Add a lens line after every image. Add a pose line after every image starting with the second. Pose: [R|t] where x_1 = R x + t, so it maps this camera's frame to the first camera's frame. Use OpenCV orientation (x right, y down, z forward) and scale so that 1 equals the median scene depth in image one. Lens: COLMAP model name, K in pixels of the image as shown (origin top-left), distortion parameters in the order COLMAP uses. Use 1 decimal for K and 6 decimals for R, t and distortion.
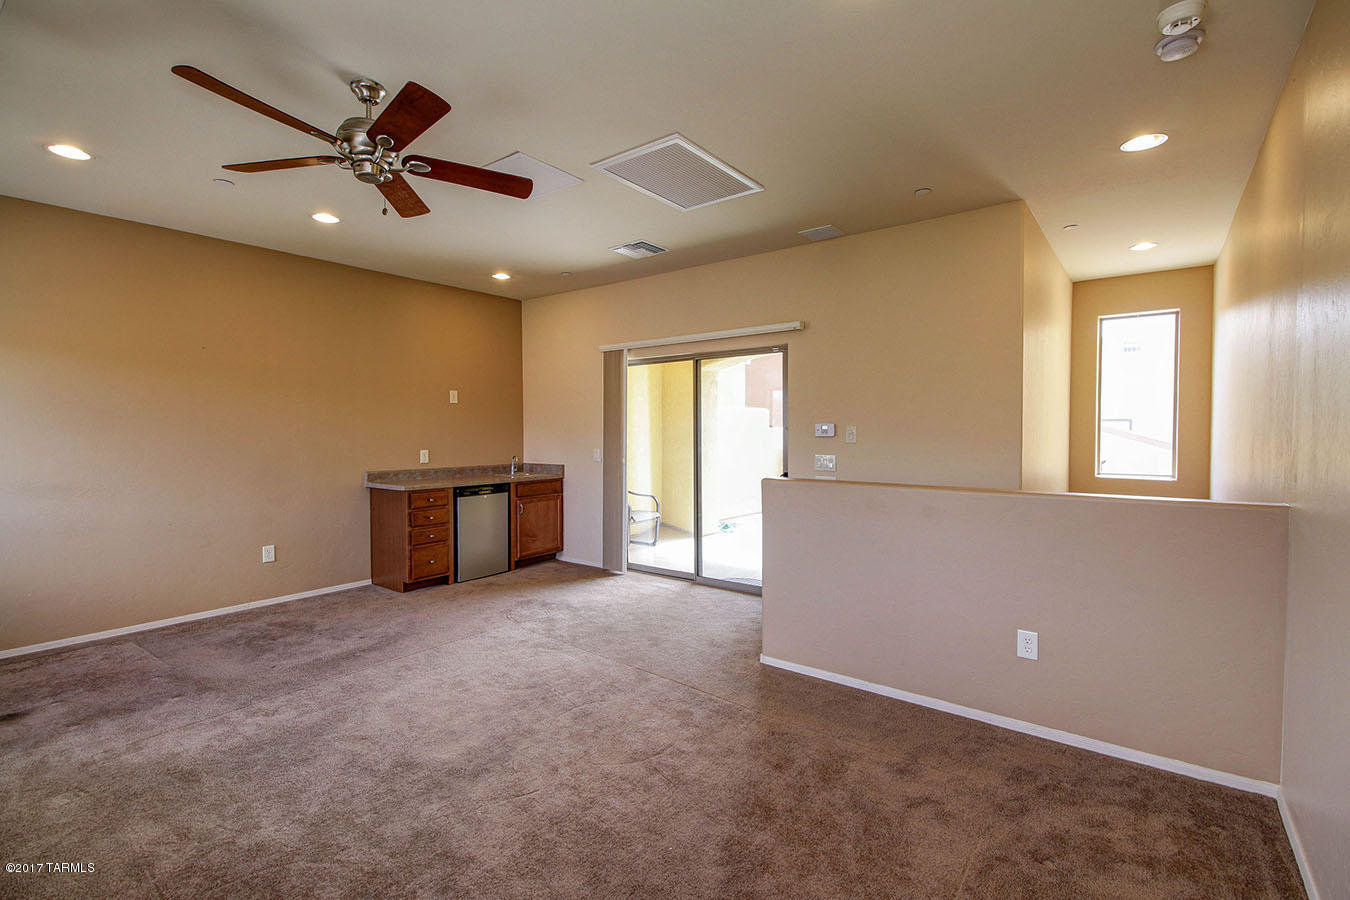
lens RADIAL K [[625.5, 0, 663.0], [0, 625.5, 444.4], [0, 0, 1]] dist [0.029536, -0.018159]
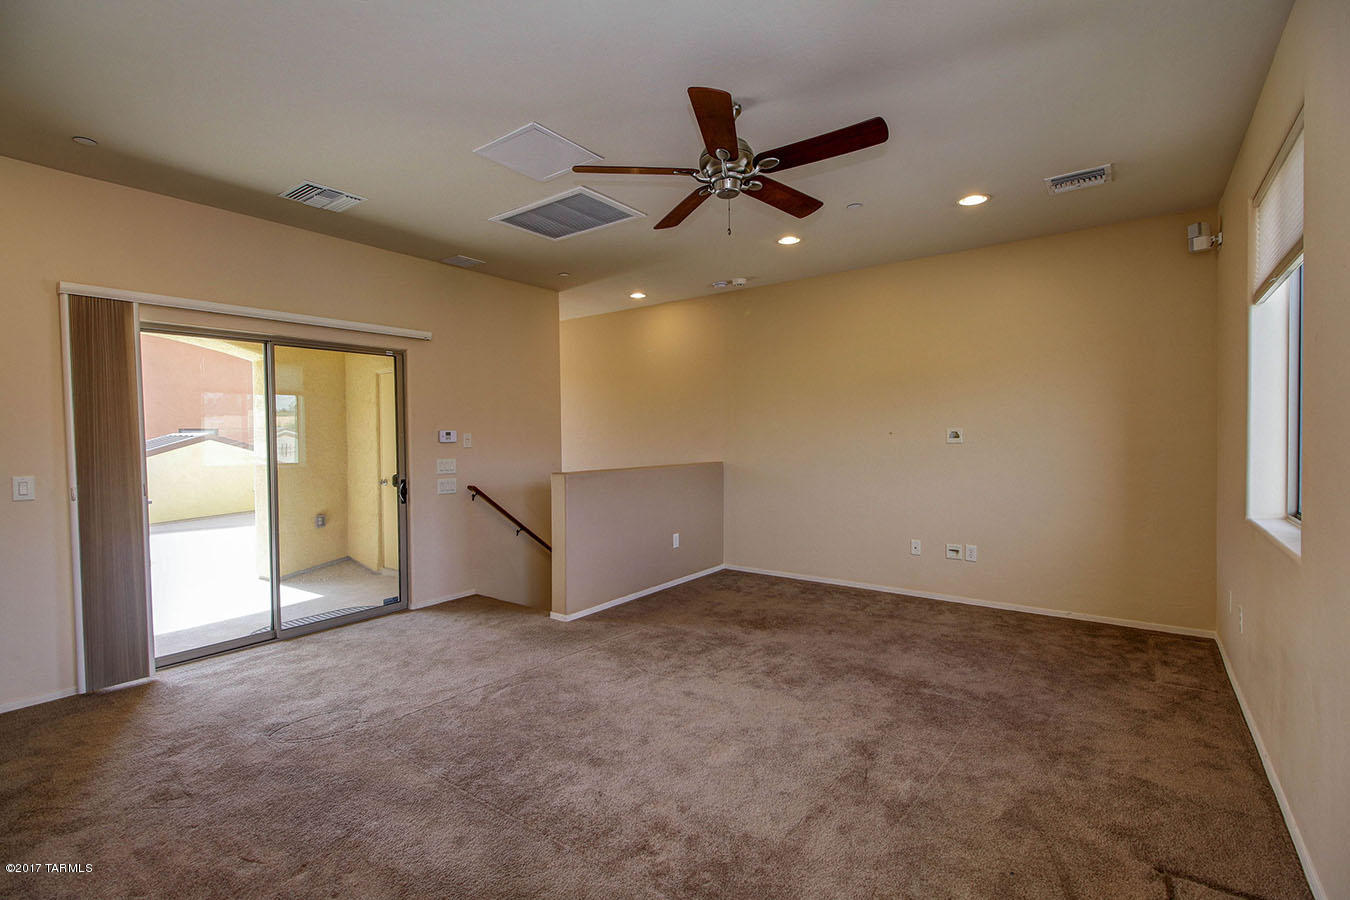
lens RADIAL K [[625.5, 0, 663.0], [0, 625.5, 444.4], [0, 0, 1]] dist [0.029536, -0.018159]
pose [[-0.020299, -0.013833, 0.999698, -0.828757], [0.034905, 0.999285, 0.014536, -0.011092], [-0.999184, 0.035190, -0.019802, 0.631061]]
